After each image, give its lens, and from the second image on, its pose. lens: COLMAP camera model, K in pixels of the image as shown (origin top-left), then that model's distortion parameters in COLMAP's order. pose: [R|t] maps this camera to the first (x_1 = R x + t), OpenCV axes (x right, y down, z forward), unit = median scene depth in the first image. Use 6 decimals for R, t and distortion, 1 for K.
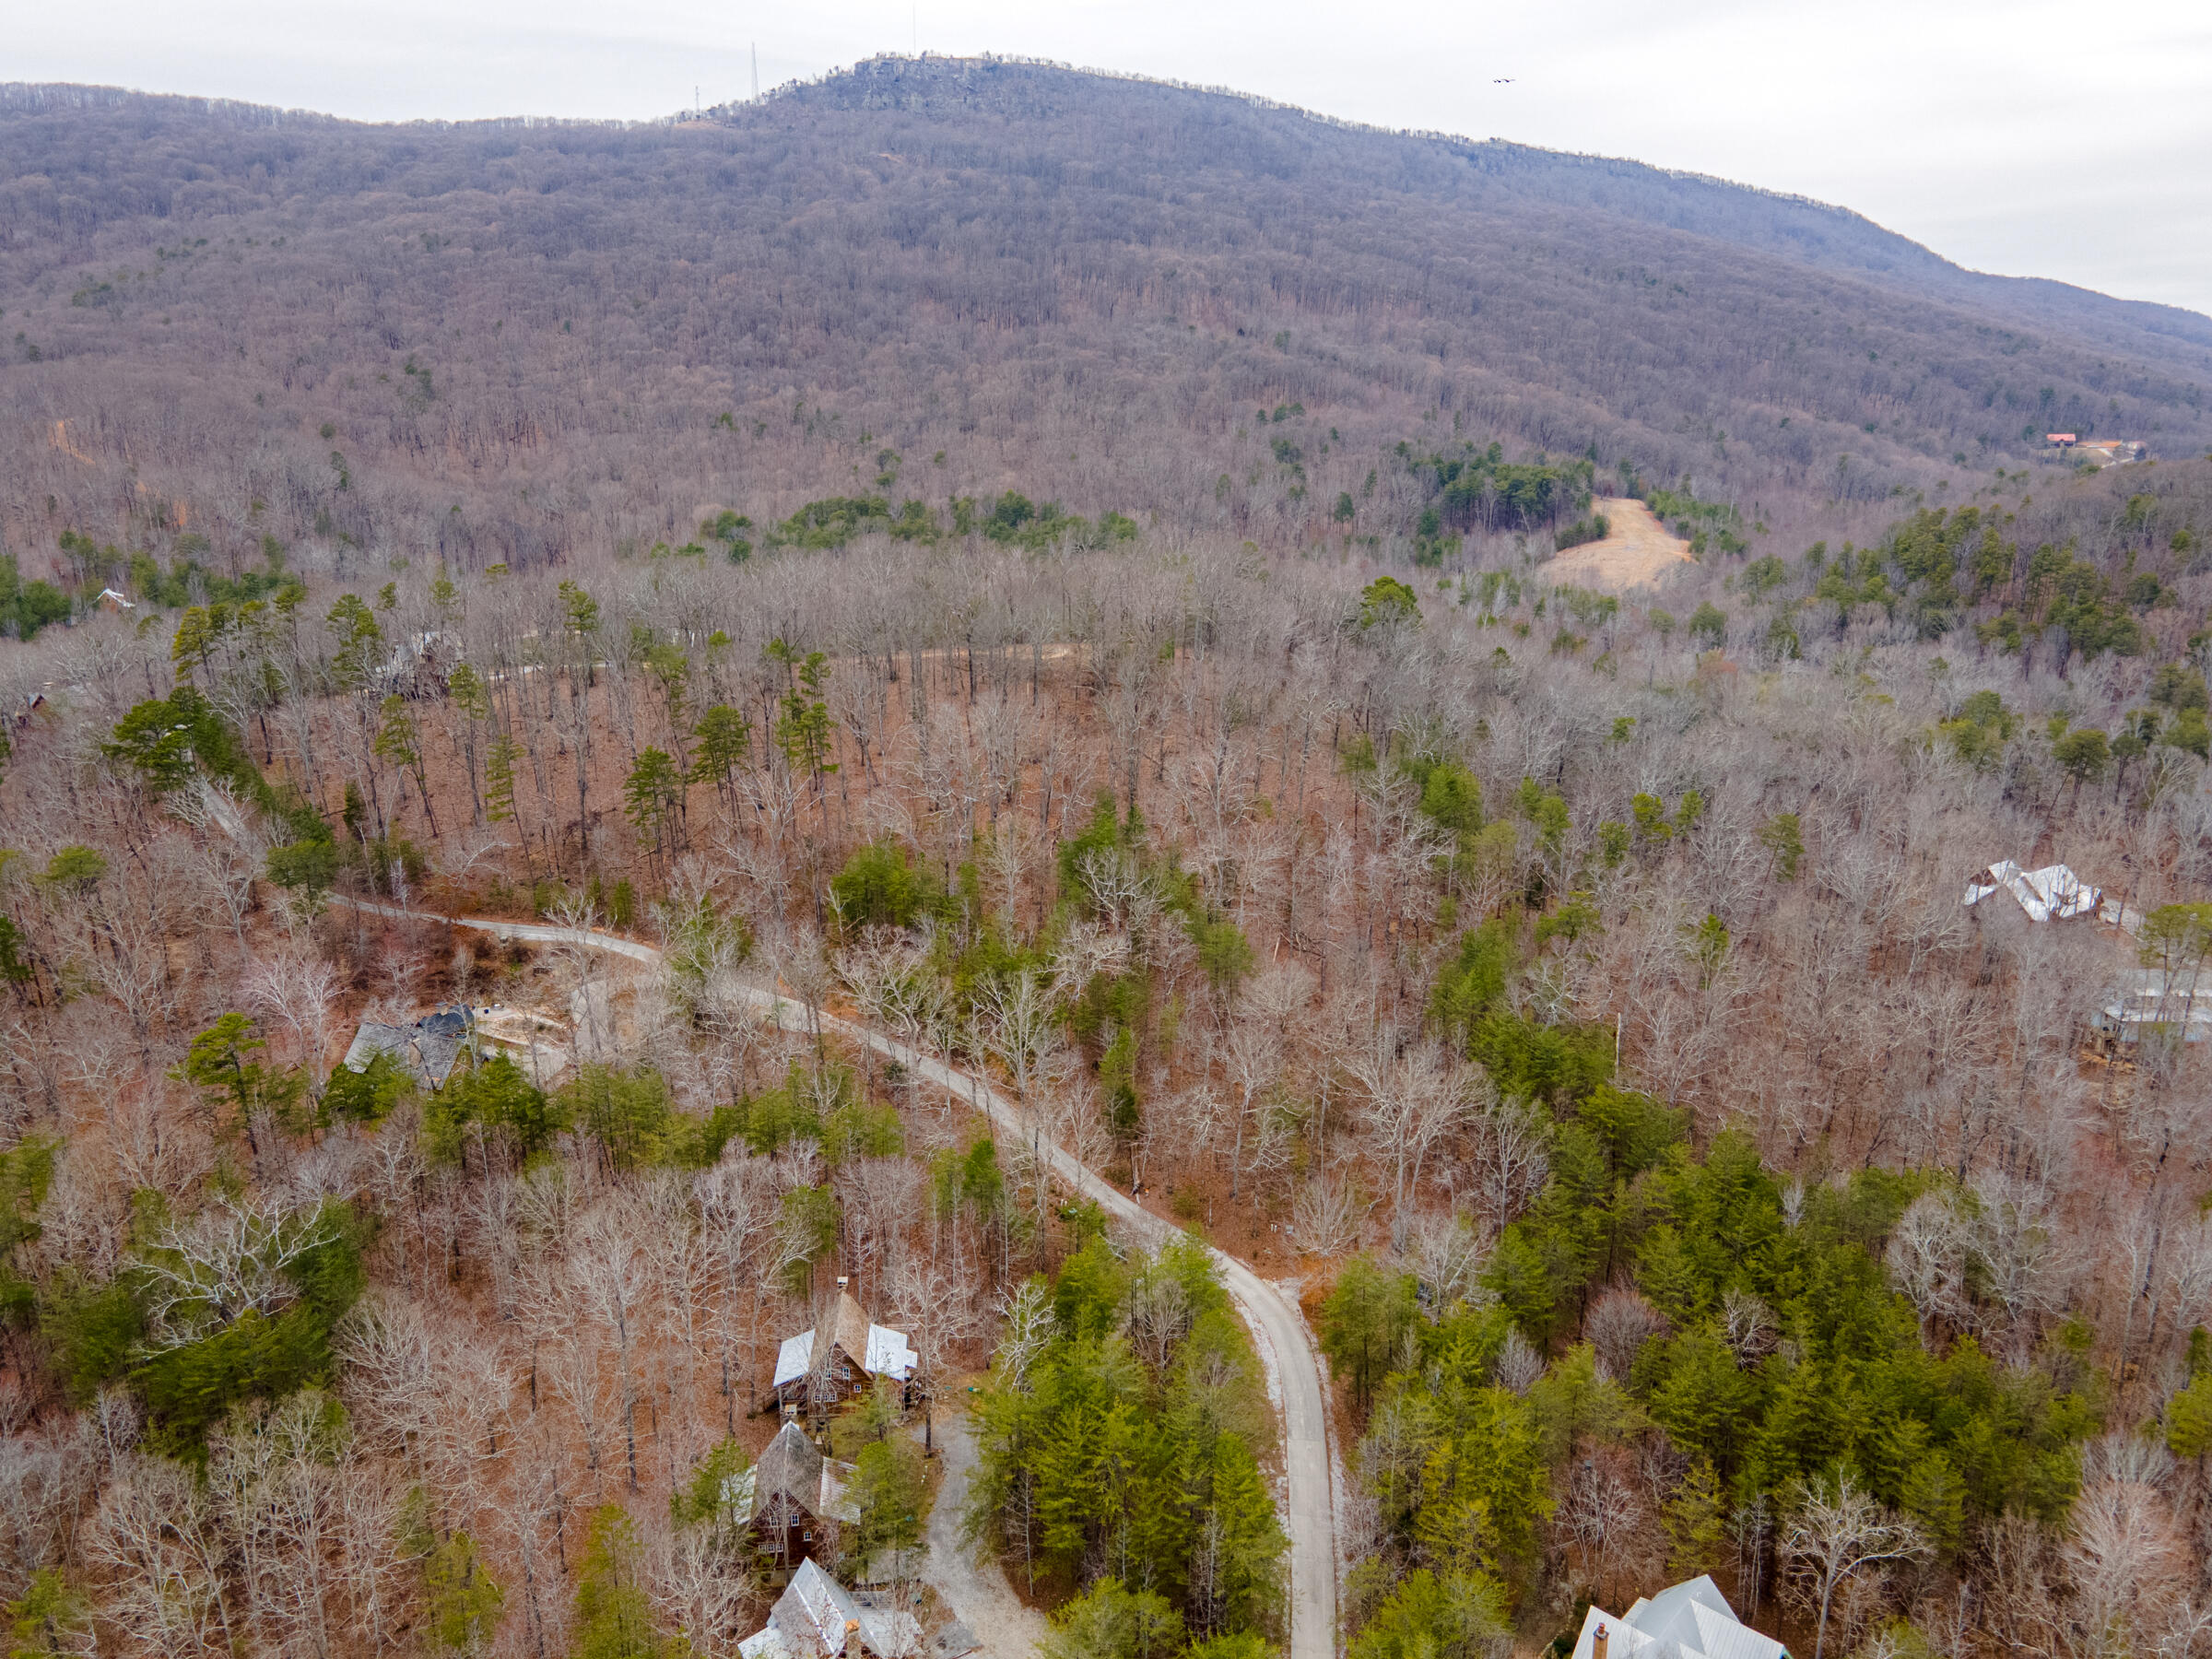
lens RADIAL K [[1622.9, 0, 1092.7], [0, 1622.9, 838.6], [0, 0, 1]] dist [0.006689, 0.066496]
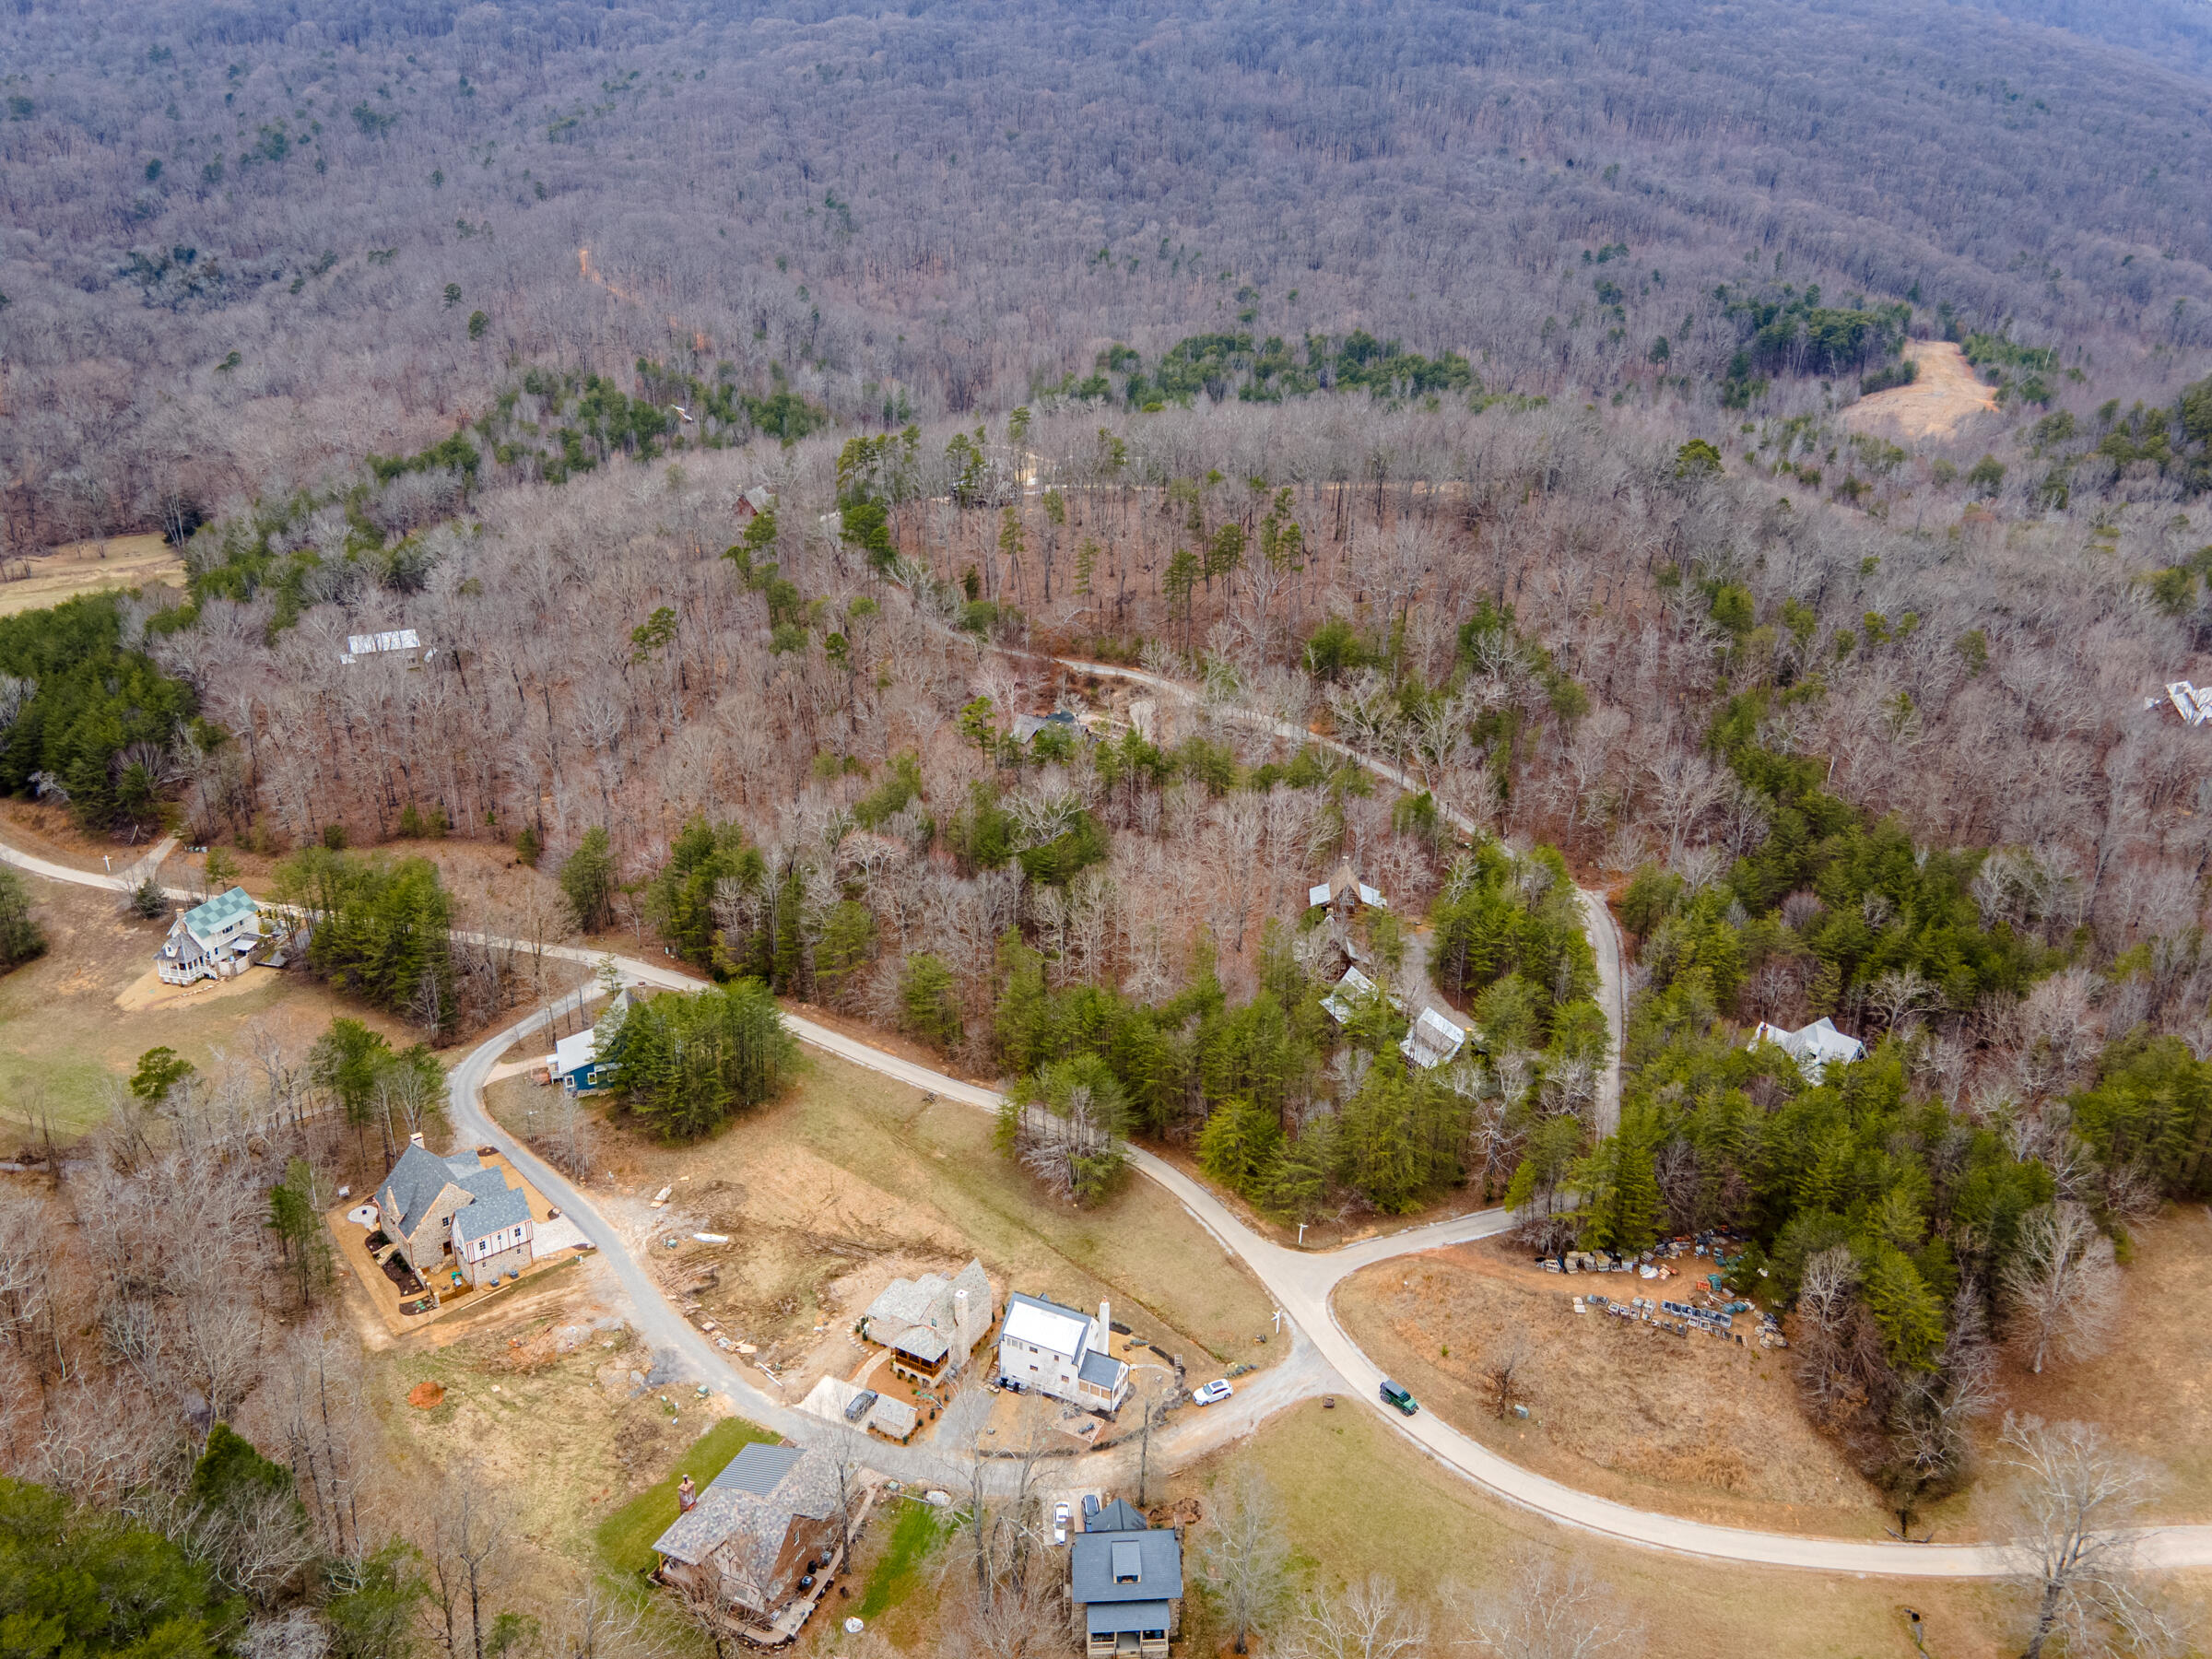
lens RADIAL K [[1622.9, 0, 1092.7], [0, 1622.9, 838.6], [0, 0, 1]] dist [0.006689, 0.066496]
pose [[0.986571, 0.071478, -0.146860, -0.089741], [-0.053770, 0.991171, 0.121197, 0.025521], [0.154226, -0.111672, 0.981704, -0.422802]]
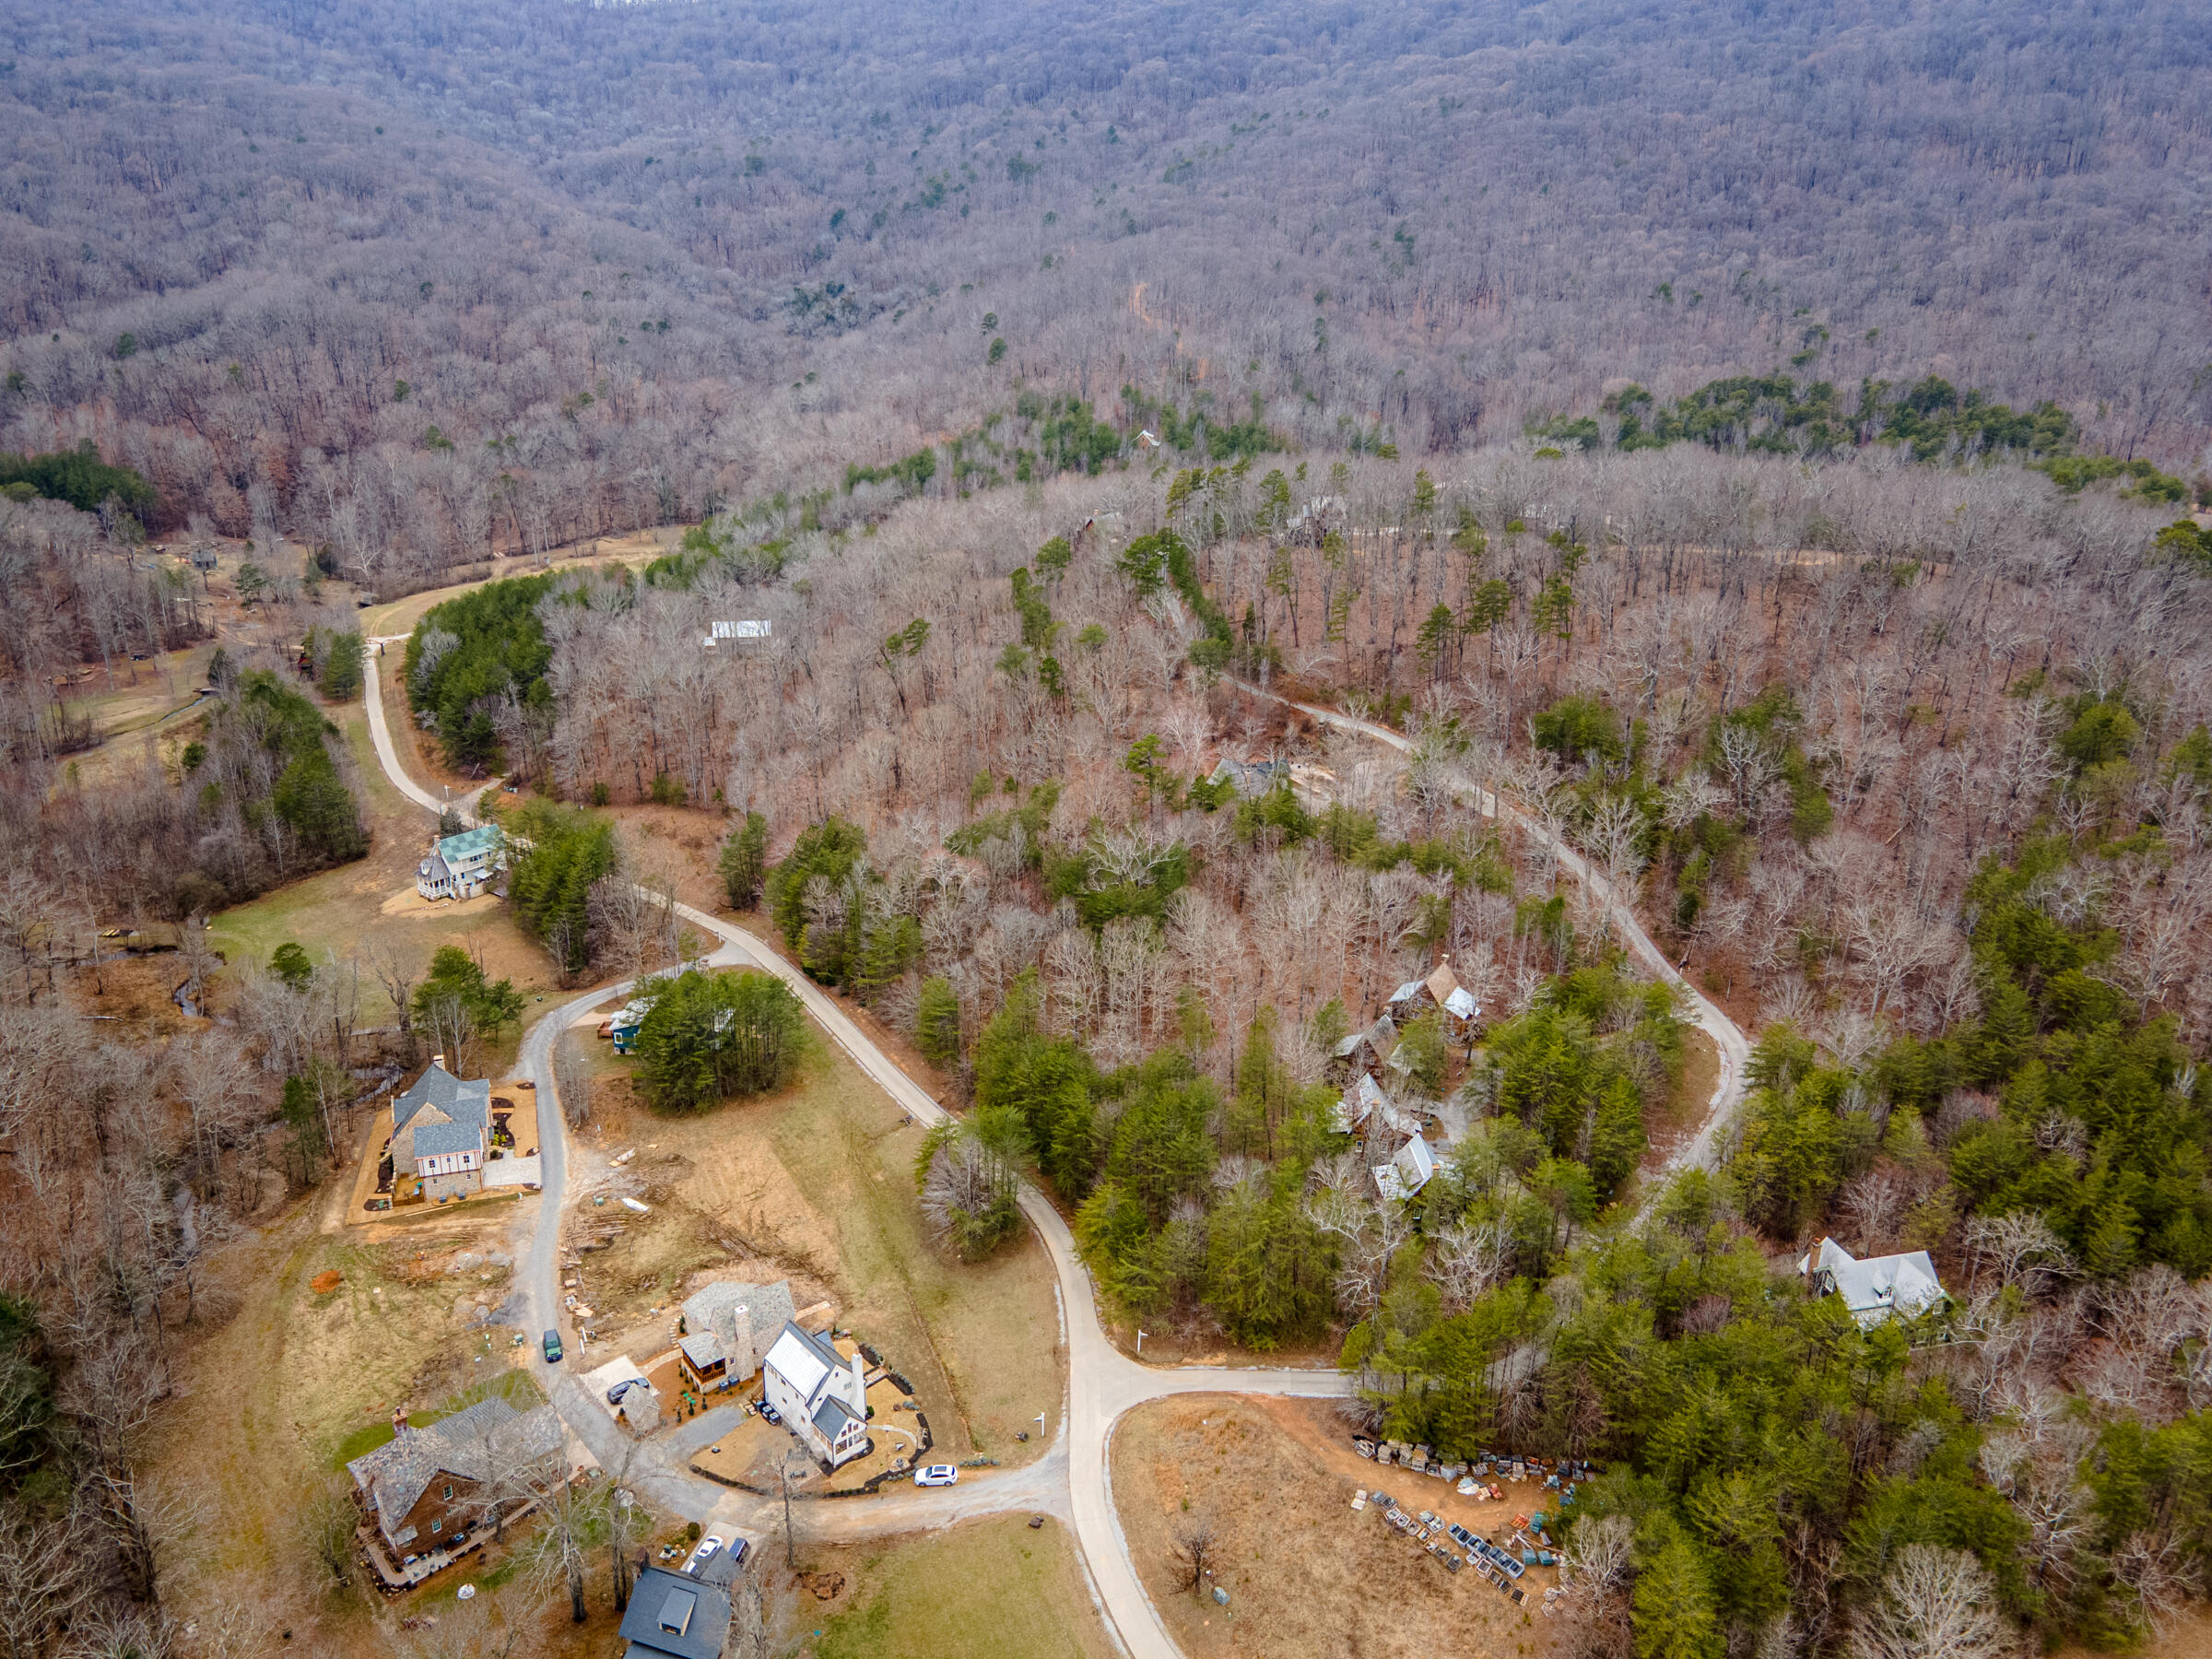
lens RADIAL K [[1622.9, 0, 1092.7], [0, 1622.9, 838.6], [0, 0, 1]] dist [0.006689, 0.066496]
pose [[0.838239, 0.199282, -0.507584, 0.183756], [-0.146544, 0.978912, 0.142323, -0.011158], [0.525243, -0.044918, 0.849766, -0.289619]]
